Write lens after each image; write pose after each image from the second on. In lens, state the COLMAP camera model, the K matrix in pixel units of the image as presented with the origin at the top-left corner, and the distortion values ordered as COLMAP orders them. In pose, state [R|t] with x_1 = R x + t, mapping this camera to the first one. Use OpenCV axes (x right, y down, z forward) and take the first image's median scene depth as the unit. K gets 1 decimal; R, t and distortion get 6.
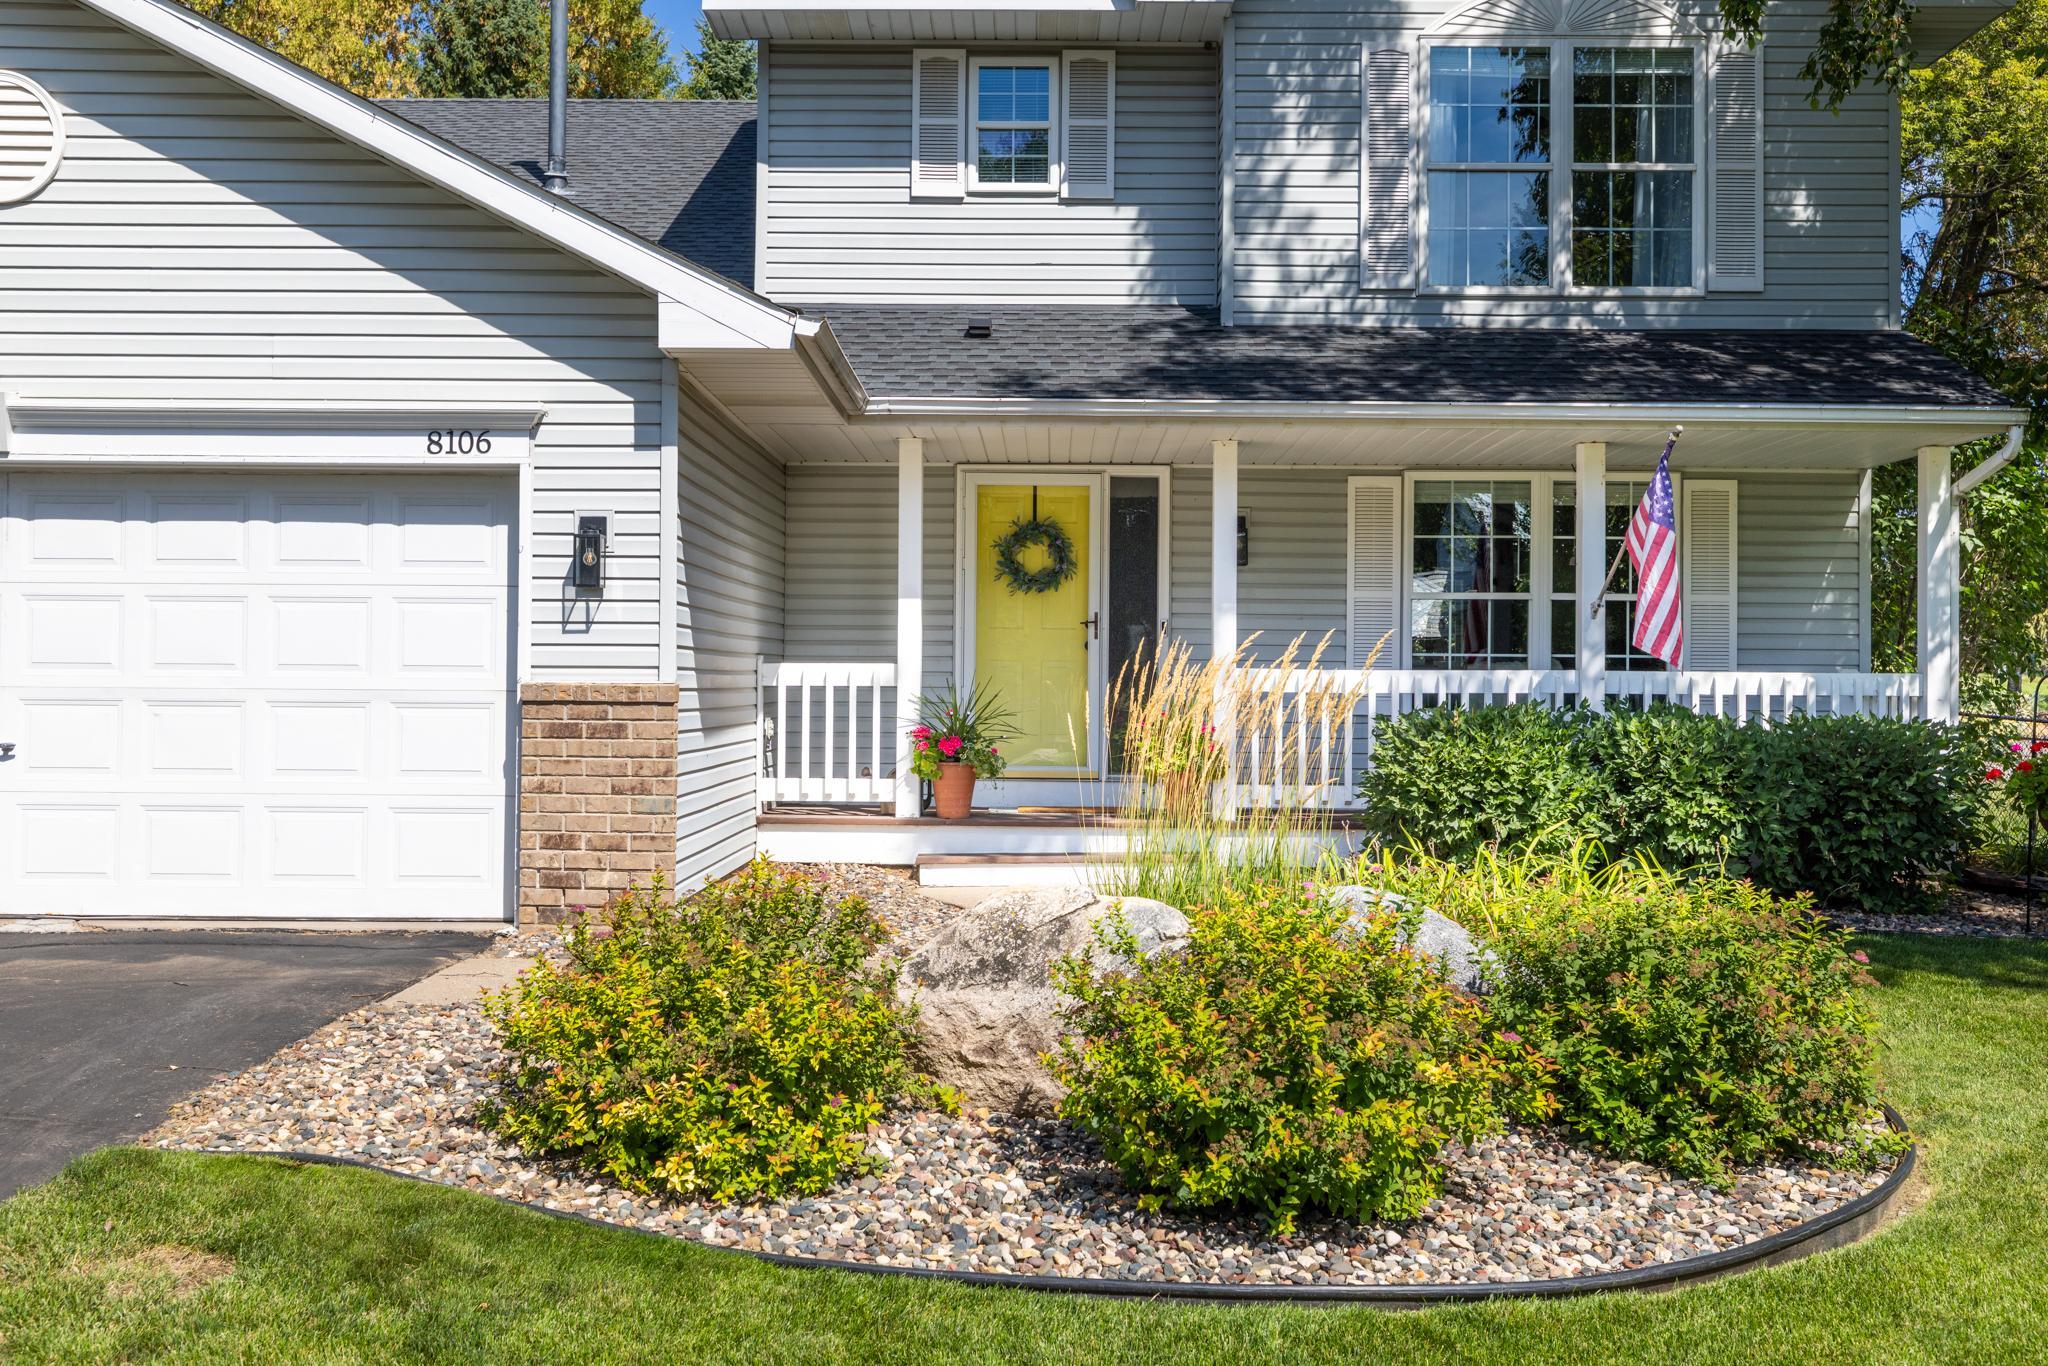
lens RADIAL K [[1950.0, 0, 1024.0], [0, 1950.0, 683.0], [0, 0, 1]] dist [0.004850, -0.027310]
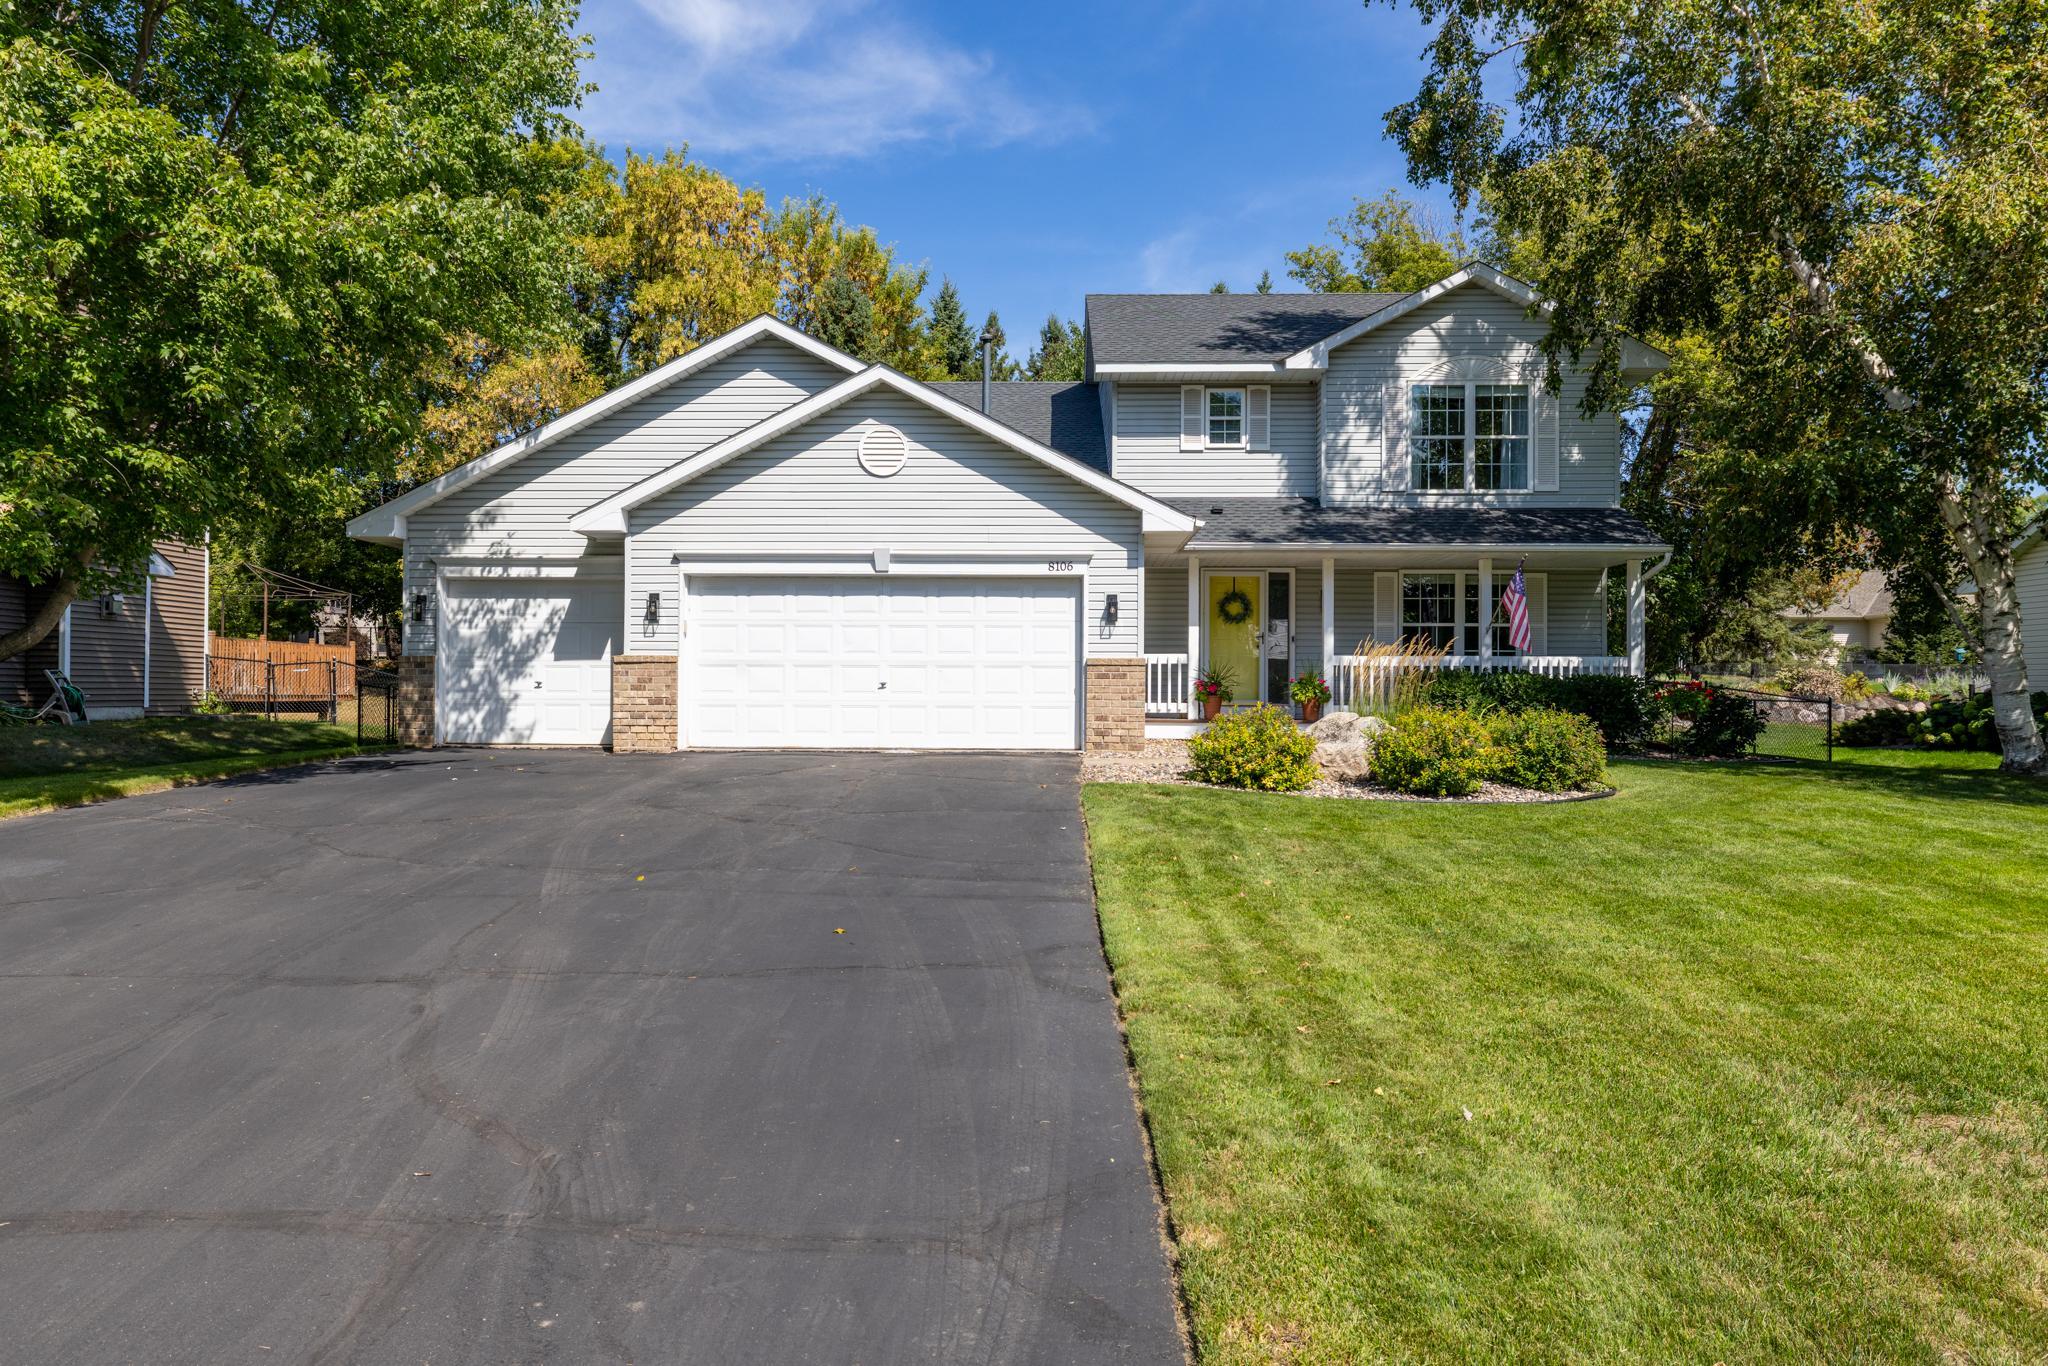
lens RADIAL K [[1301.8, 0, 1013.9], [0, 1301.8, 690.6], [0, 0, 1]] dist [0.000868, 0.000995]
pose [[0.999760, -0.002384, -0.021759, -0.235118], [0.002420, 0.999996, 0.001601, 0.030350], [0.021755, -0.001654, 0.999762, -0.559455]]
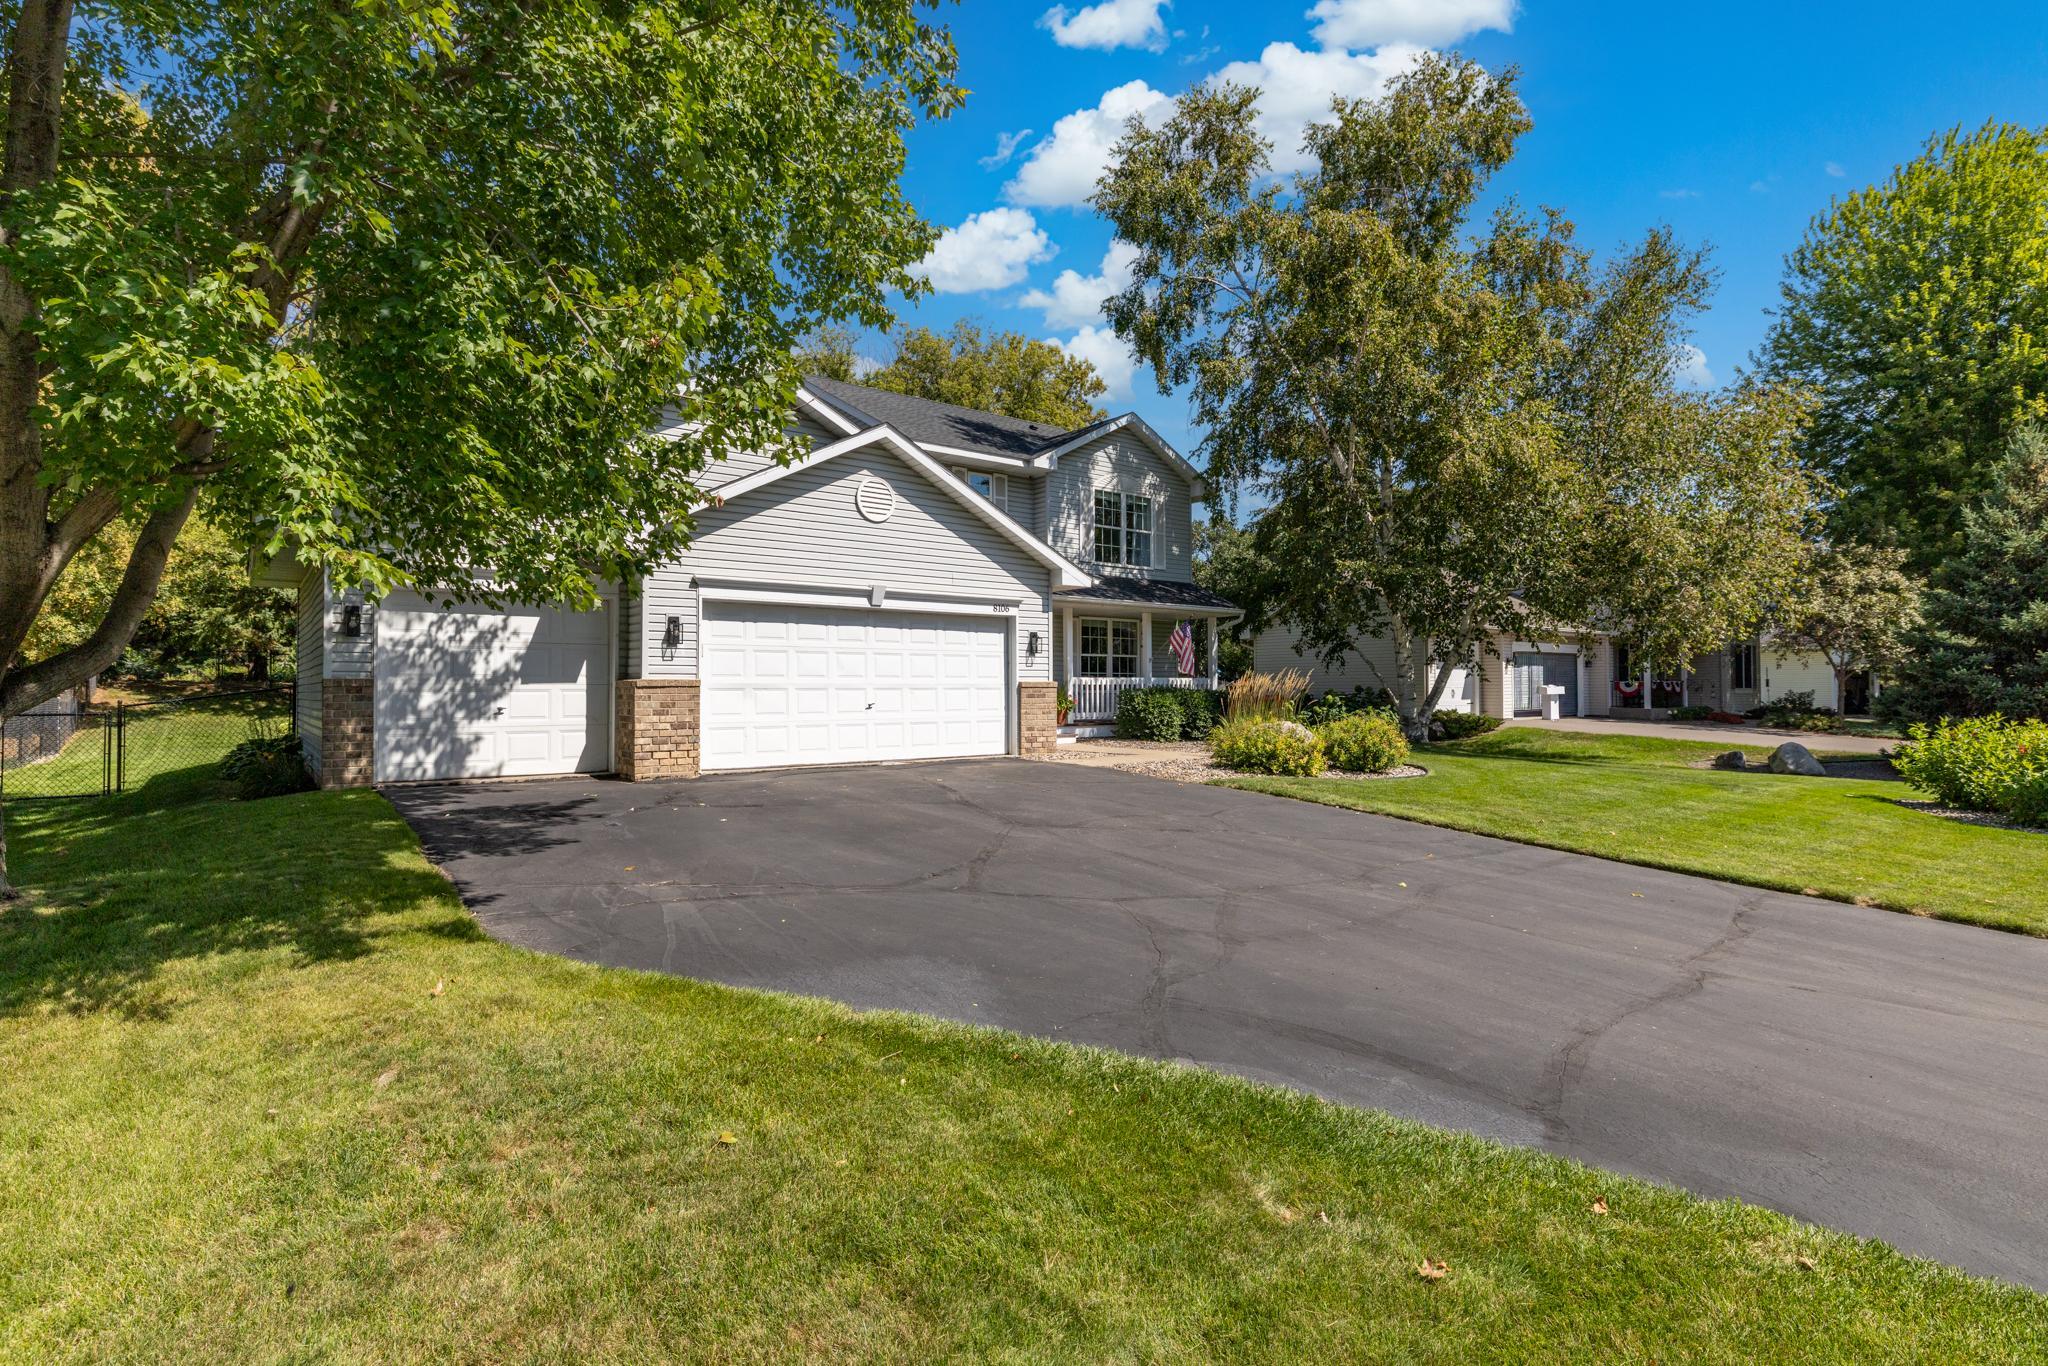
lens RADIAL K [[1019.3, 0, 1024.0], [0, 1019.3, 683.0], [0, 0, 1]] dist [0.000642, -0.000177]
pose [[0.773655, -0.005254, 0.633586, -1.005363], [0.010520, 0.999934, -0.004553, 0.007680], [-0.633520, 0.010187, 0.773659, -0.260198]]
